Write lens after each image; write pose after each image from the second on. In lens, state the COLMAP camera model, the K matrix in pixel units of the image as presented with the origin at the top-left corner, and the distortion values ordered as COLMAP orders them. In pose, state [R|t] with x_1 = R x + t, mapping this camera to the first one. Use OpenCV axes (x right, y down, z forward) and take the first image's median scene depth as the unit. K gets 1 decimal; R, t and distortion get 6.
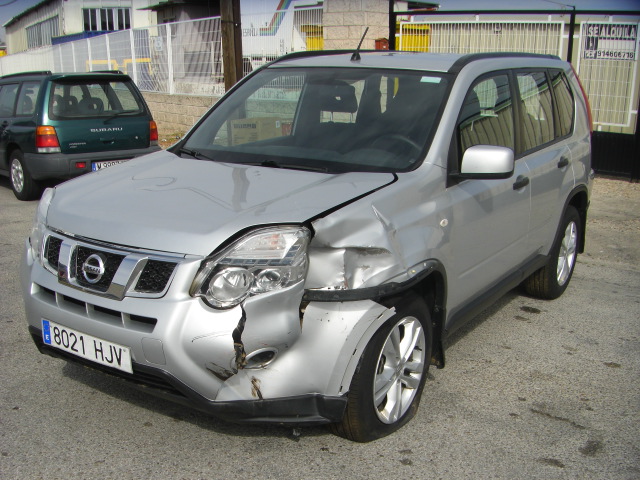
lens RADIAL K [[720.5, 0, 294.7], [0, 720.5, 326.8], [0, 0, 1]] dist [-0.169491, 0.051951]
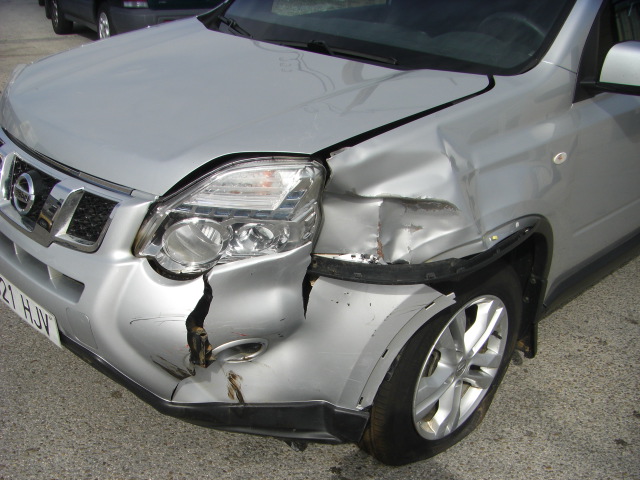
lens RADIAL K [[720.5, 0, 294.7], [0, 720.5, 326.8], [0, 0, 1]] dist [-0.169491, 0.051951]
pose [[0.979470, 0.121755, -0.160669, 0.106461], [-0.090595, 0.977843, 0.188722, -0.107356], [0.180087, -0.170292, 0.968798, 0.350285]]
